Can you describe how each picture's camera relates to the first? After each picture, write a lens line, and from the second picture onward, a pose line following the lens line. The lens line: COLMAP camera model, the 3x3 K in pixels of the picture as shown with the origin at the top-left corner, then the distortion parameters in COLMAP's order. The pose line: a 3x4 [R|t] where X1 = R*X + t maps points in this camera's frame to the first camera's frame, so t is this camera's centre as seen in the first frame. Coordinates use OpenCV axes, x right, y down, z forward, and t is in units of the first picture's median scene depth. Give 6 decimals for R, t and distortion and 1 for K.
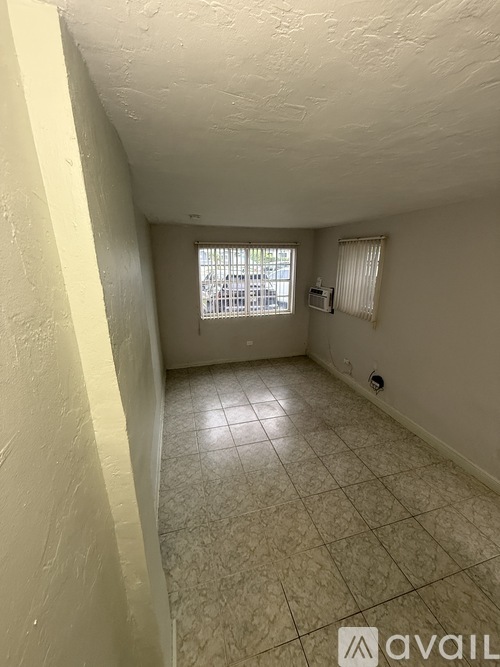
lens RADIAL K [[267.4, 0, 249.5], [0, 267.4, 332.4], [0, 0, 1]] dist [-0.000572, 0.000125]
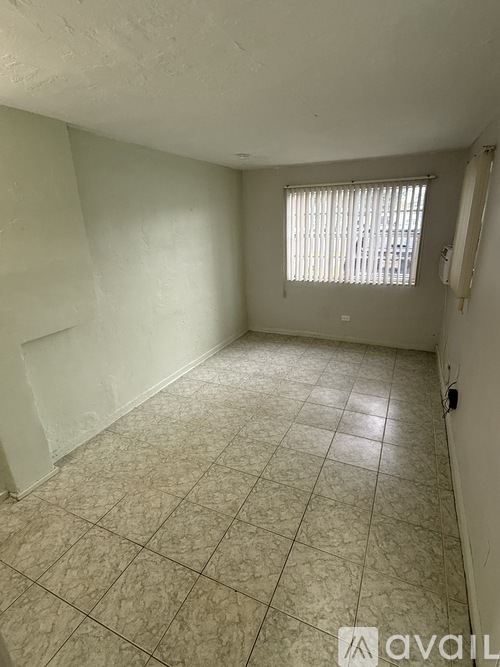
lens RADIAL K [[340.1, 0, 249.3], [0, 340.1, 336.0], [0, 0, 1]] dist [0.002209, -0.000621]
pose [[0.757600, 0.193566, -0.623358, 0.512089], [-0.152288, 0.981078, 0.119561, 0.019952], [0.634705, 0.004351, 0.772742, 0.097564]]
